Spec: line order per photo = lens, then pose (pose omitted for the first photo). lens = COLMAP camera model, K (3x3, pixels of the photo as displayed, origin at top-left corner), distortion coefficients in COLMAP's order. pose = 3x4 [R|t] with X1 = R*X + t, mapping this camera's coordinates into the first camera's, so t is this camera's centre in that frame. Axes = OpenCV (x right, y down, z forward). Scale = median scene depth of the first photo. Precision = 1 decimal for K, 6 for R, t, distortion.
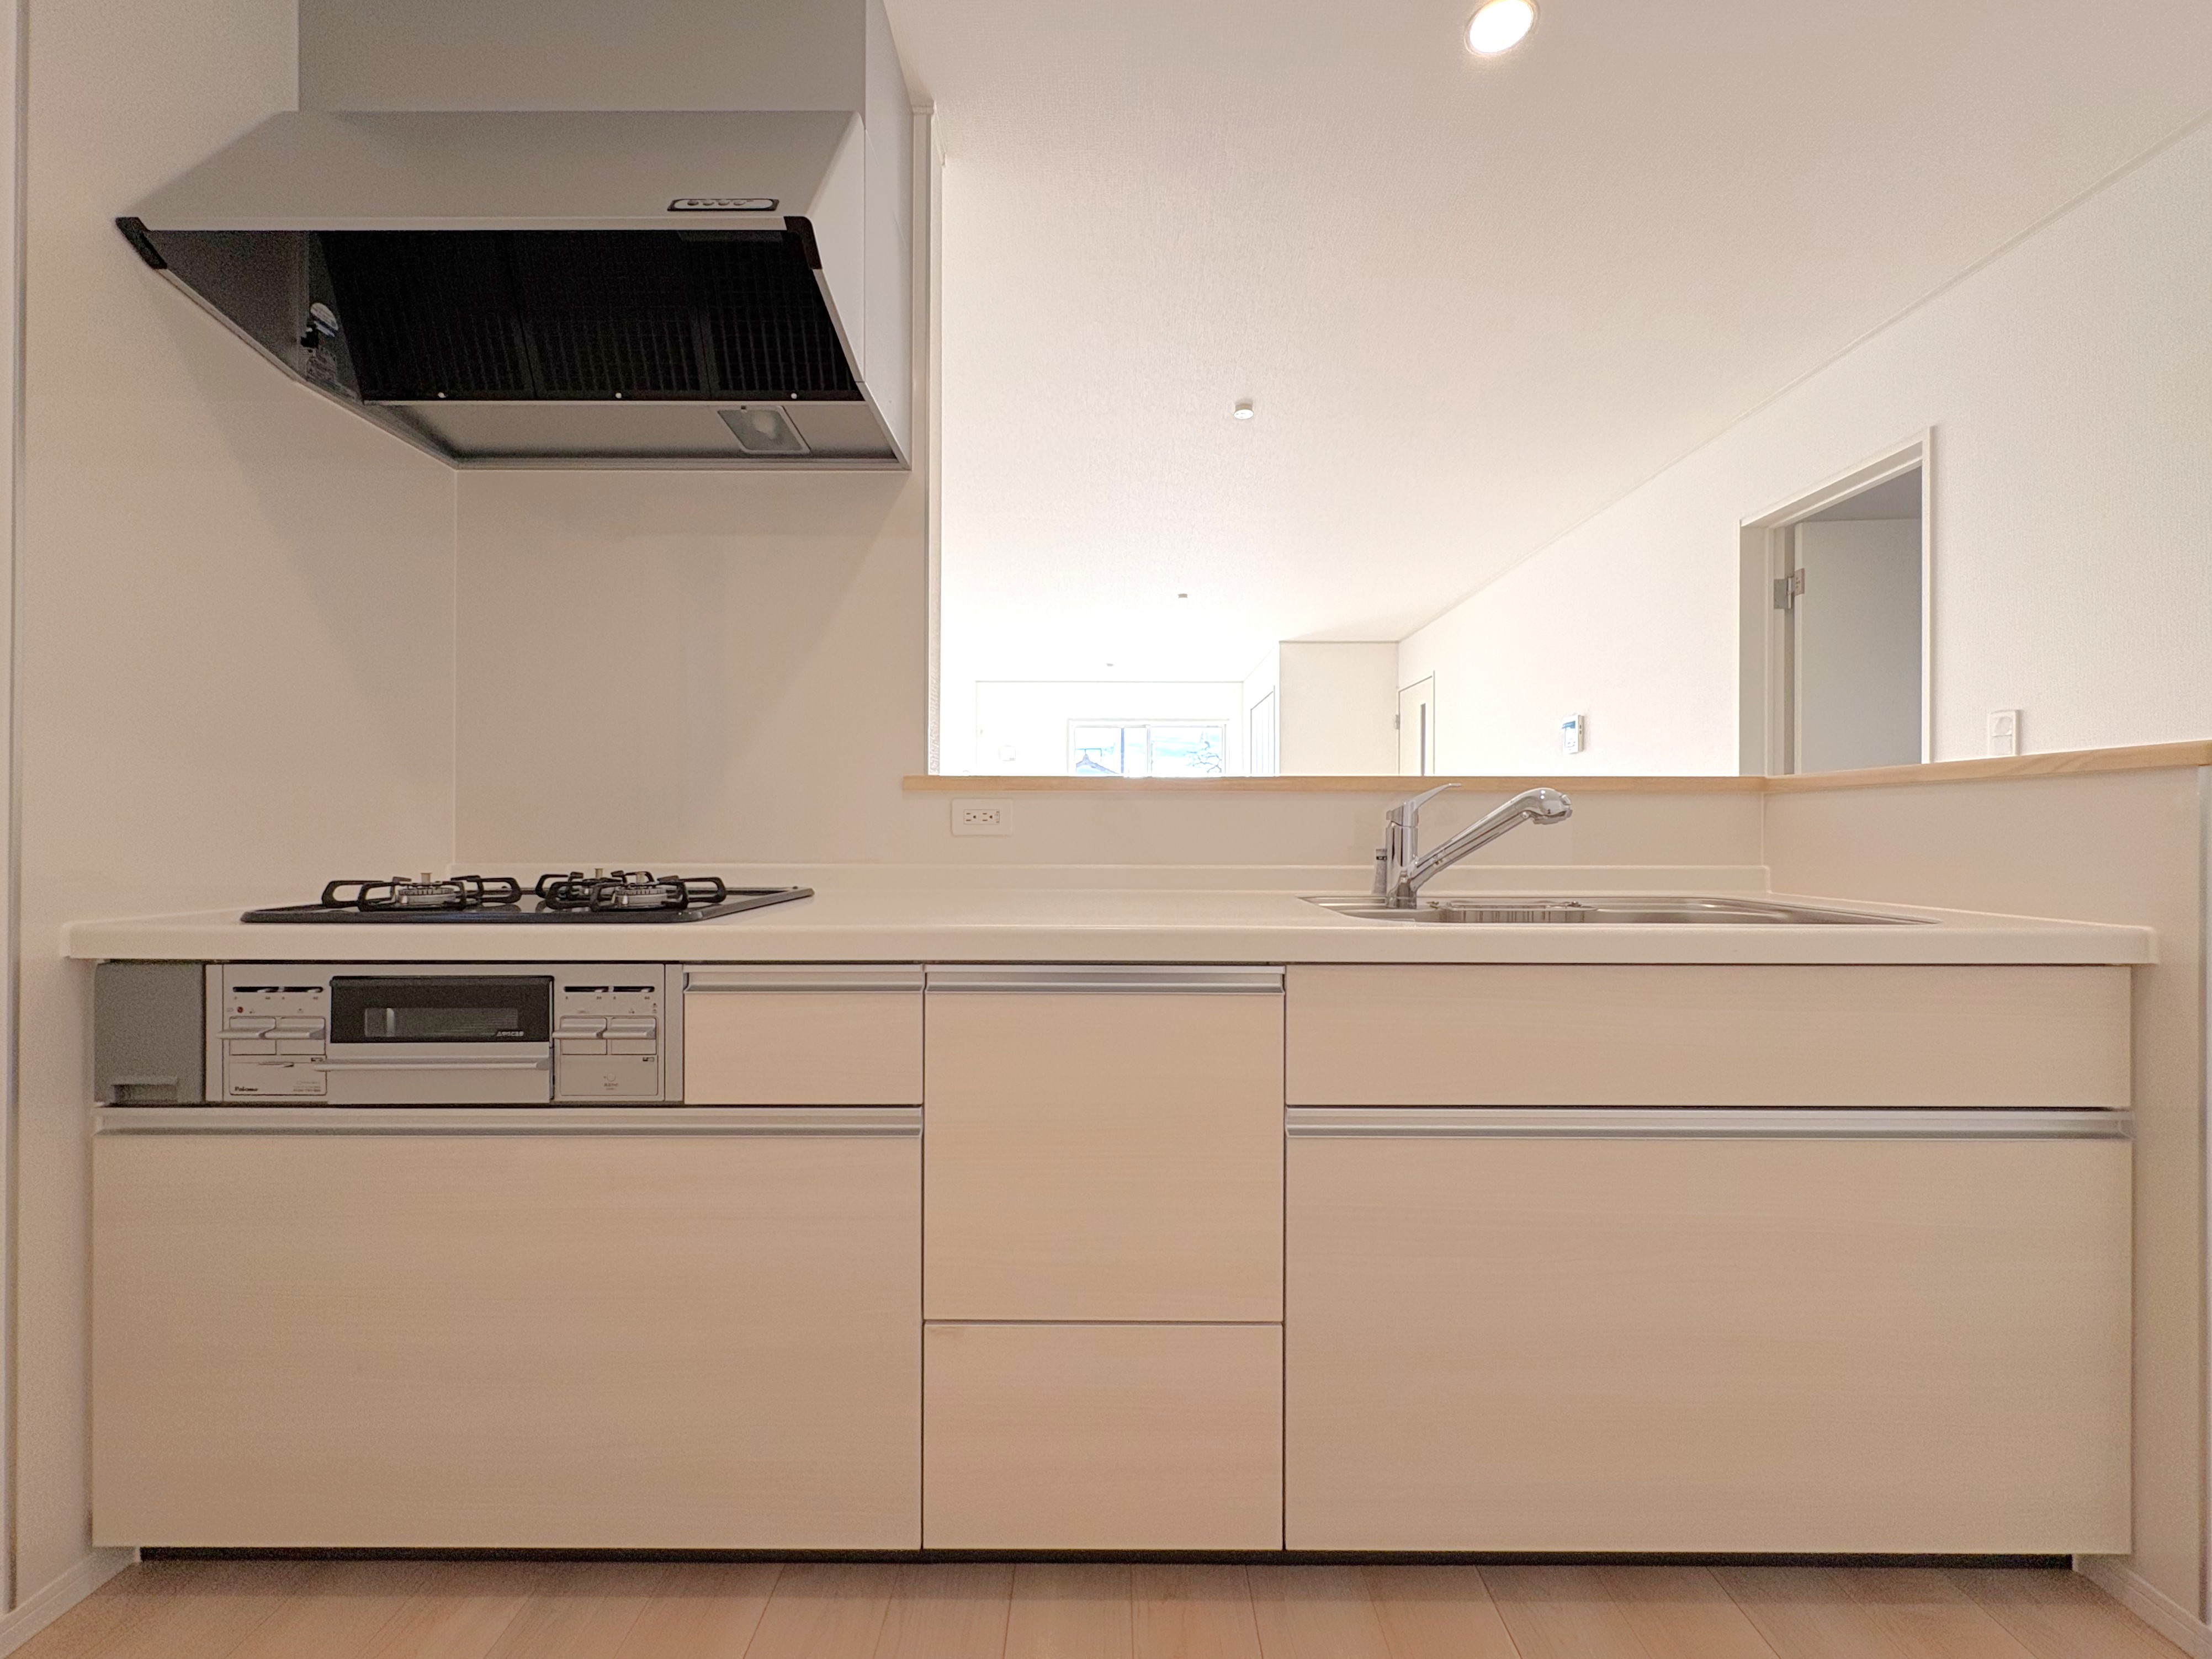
lens RADIAL K [[888.9, 0, 1114.9], [0, 888.9, 831.4], [0, 0, 1]] dist [-0.001228, -0.000117]
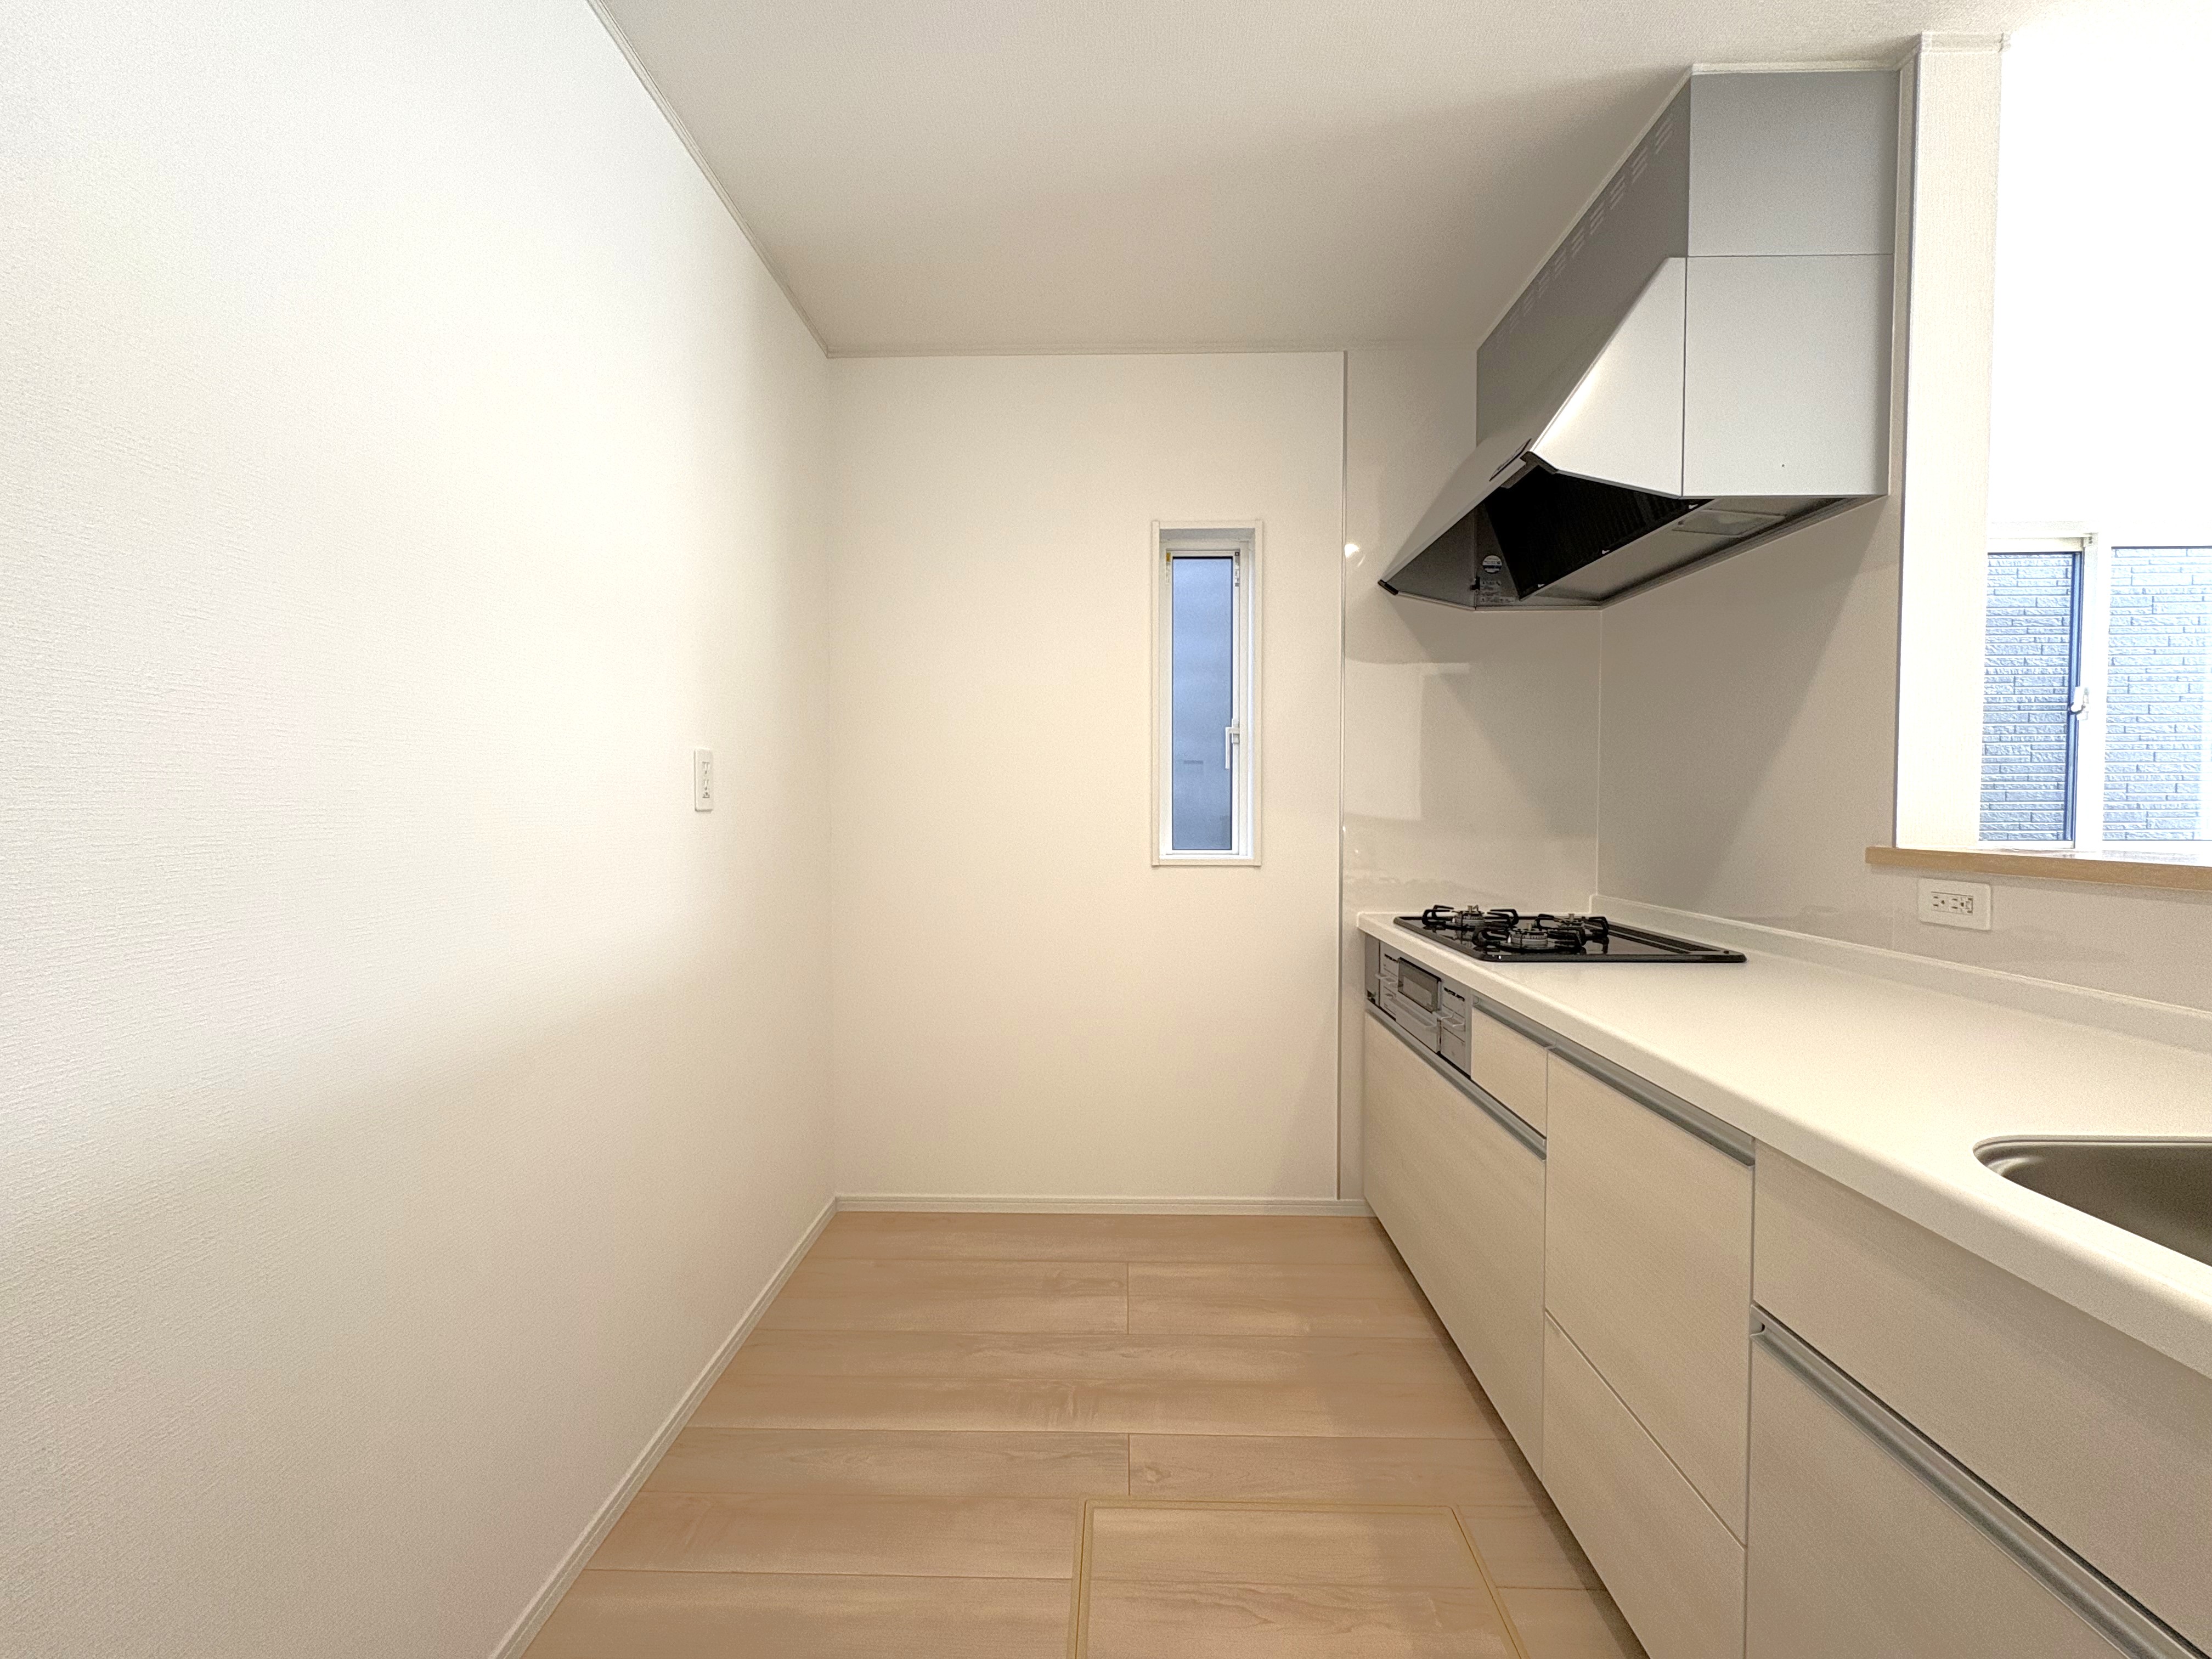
lens RADIAL K [[884.0, 0, 1103.0], [0, 884.0, 834.4], [0, 0, 1]] dist [-0.001680, 0.000119]
pose [[-0.020782, 0.033937, -0.999208, 0.999668], [0.003011, 0.999421, 0.033882, -0.162903], [0.999779, -0.002304, -0.020872, 0.383491]]
